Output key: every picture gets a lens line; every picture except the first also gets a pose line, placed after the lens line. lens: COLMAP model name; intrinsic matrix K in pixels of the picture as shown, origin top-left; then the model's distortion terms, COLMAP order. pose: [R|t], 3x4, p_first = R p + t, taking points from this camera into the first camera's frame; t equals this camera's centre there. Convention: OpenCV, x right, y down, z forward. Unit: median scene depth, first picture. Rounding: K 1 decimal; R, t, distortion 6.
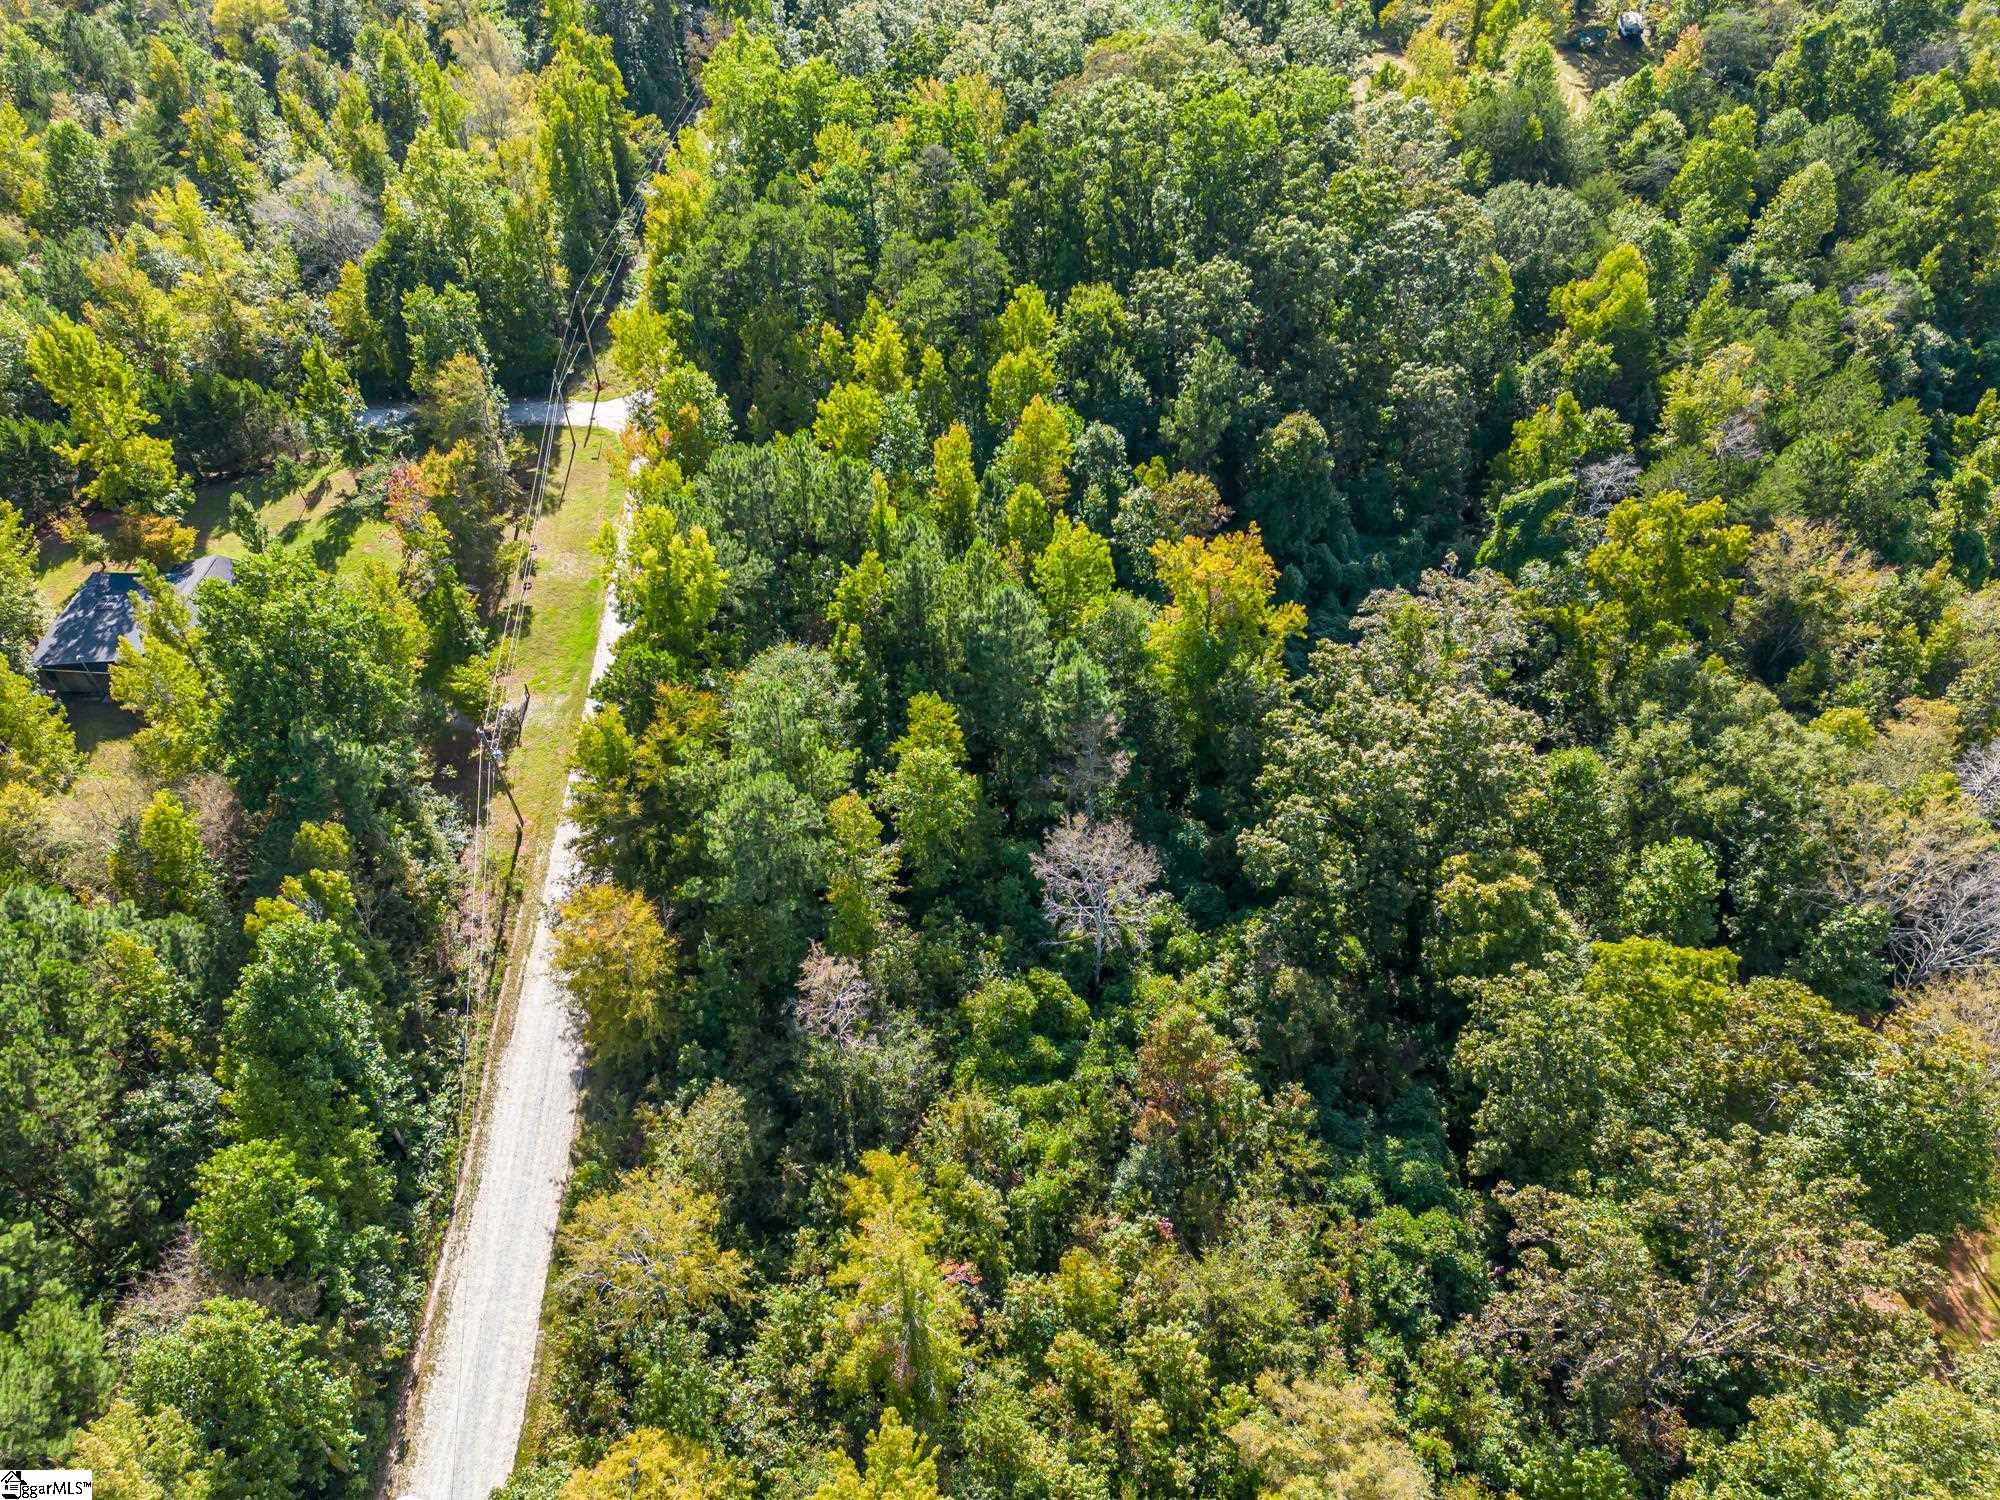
lens RADIAL K [[1360.4, 0, 1000.0], [0, 1360.4, 750.0], [0, 0, 1]] dist [0.092620, -0.072298]
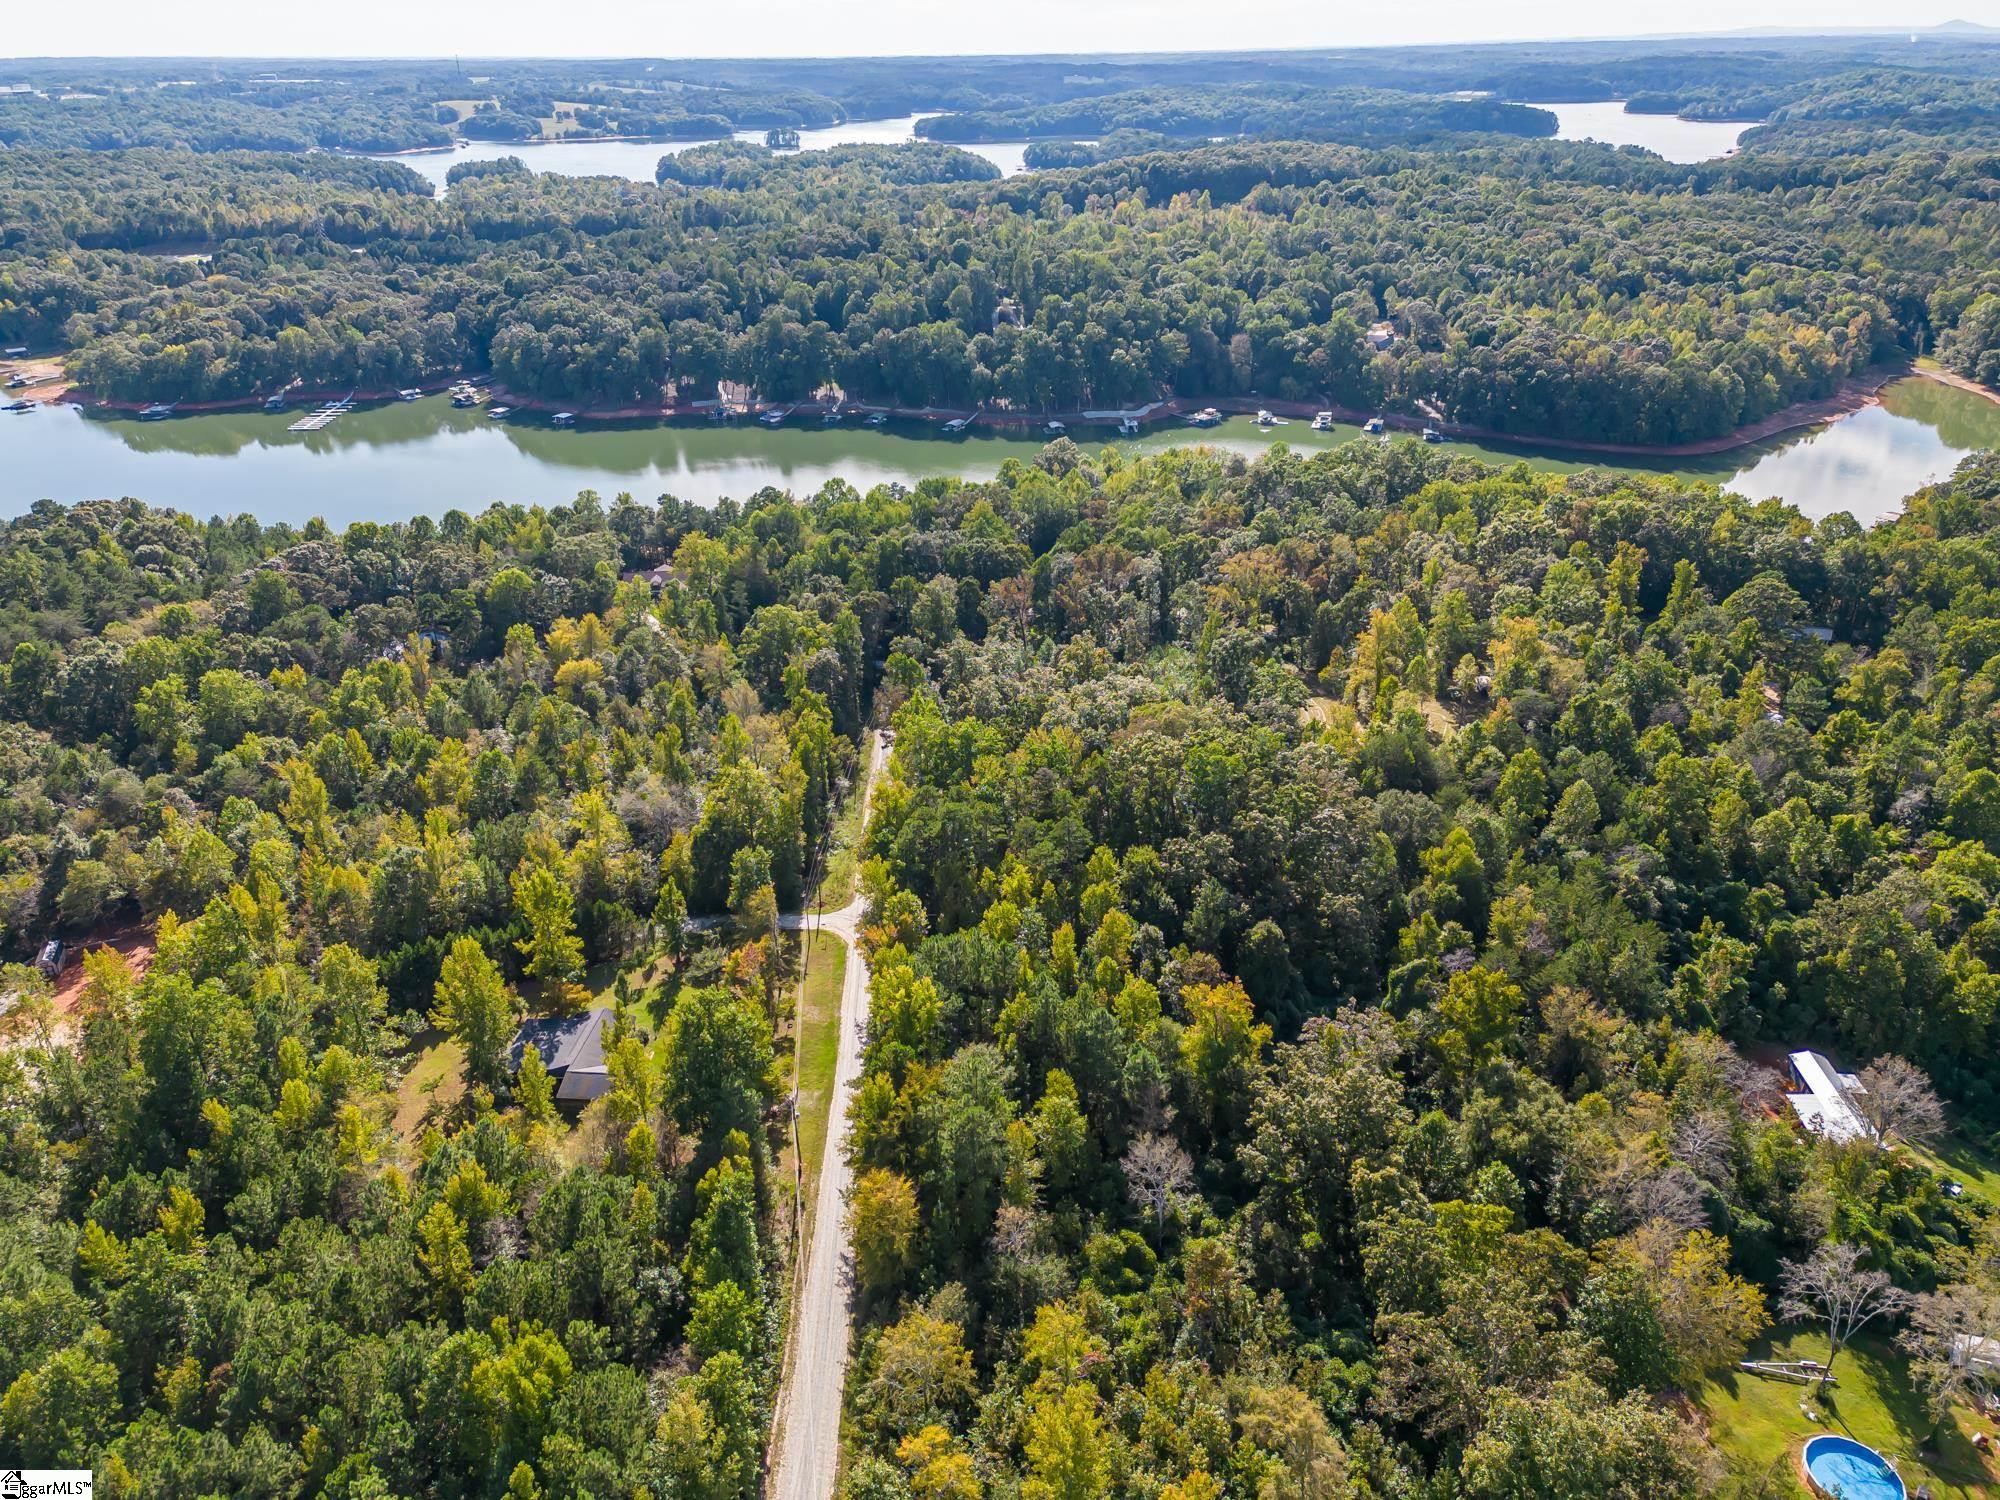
lens RADIAL K [[1360.4, 0, 1000.0], [0, 1360.4, 750.0], [0, 0, 1]] dist [0.092620, -0.072298]
pose [[0.999691, 0.002135, -0.024780, -0.072930], [-0.011121, 0.929523, -0.368595, 0.195918], [0.022247, 0.368757, 0.929260, -0.692100]]
